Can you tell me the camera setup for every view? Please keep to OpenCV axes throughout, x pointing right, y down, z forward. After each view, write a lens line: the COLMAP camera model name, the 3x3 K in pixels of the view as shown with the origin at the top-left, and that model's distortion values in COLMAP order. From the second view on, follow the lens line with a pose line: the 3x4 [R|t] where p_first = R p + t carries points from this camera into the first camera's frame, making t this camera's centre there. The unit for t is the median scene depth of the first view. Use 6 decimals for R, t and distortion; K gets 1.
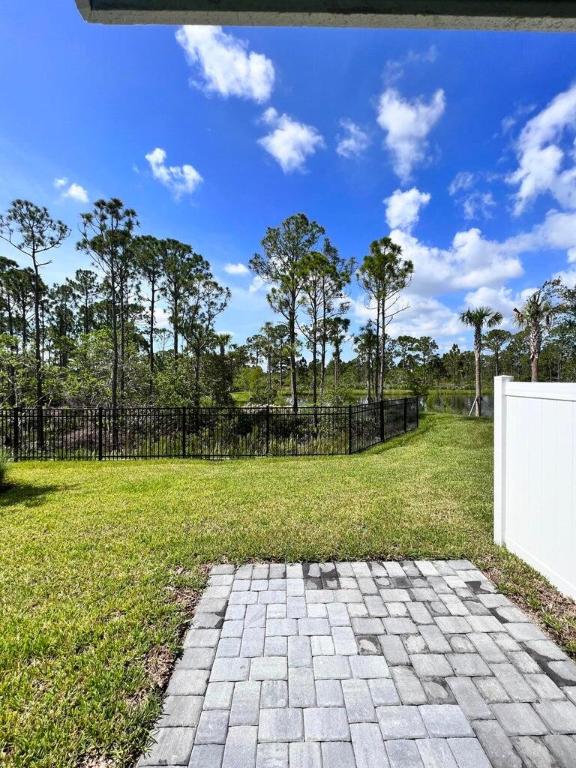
lens RADIAL K [[309.7, 0, 288.1], [0, 309.7, 381.9], [0, 0, 1]] dist [-0.002131, -0.000378]
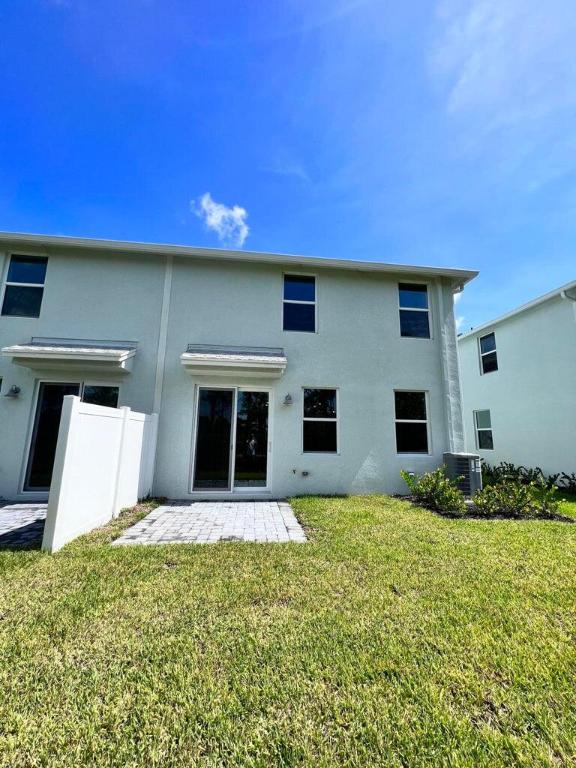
lens RADIAL K [[309.7, 0, 288.8], [0, 309.7, 382.6], [0, 0, 1]] dist [-0.002131, -0.000378]
pose [[-0.994439, -0.032461, -0.100182, 0.003653], [-0.015215, 0.985612, -0.168336, 0.136055], [0.104205, -0.165876, -0.980626, 2.613921]]
